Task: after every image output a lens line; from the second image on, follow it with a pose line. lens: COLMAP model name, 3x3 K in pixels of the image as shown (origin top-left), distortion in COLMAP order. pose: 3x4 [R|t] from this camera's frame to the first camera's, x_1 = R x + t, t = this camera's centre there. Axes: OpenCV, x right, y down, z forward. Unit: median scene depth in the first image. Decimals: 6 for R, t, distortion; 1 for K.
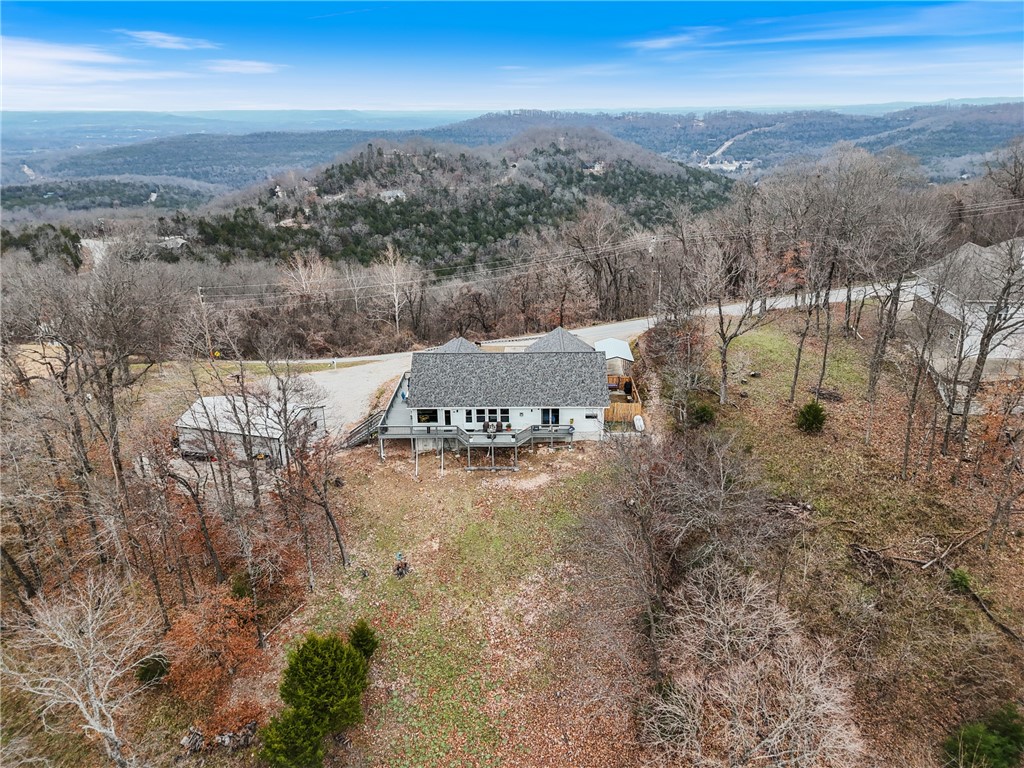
lens RADIAL K [[758.7, 0, 512.0], [0, 758.7, 384.0], [0, 0, 1]] dist [0.097007, -0.112731]
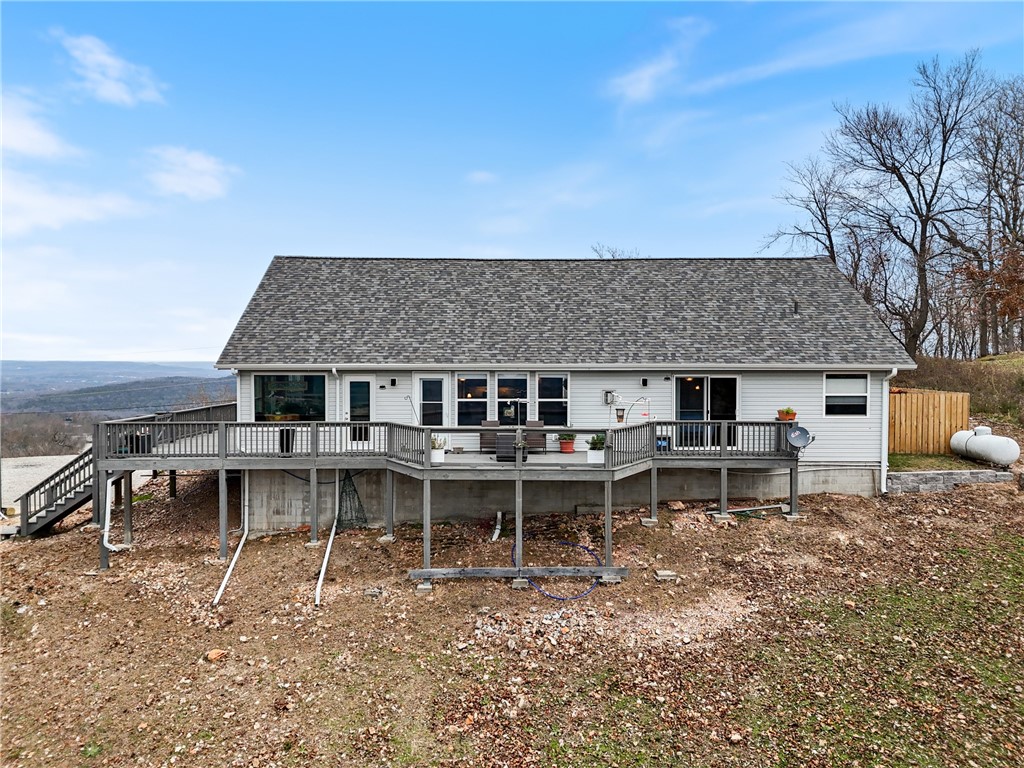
lens RADIAL K [[758.7, 0, 512.0], [0, 758.7, 384.0], [0, 0, 1]] dist [0.097007, -0.112731]
pose [[0.999284, 0.013808, 0.035231, -0.036282], [-0.001955, 0.948647, -0.316331, 0.129388], [-0.037790, 0.316036, 0.947994, 0.718022]]
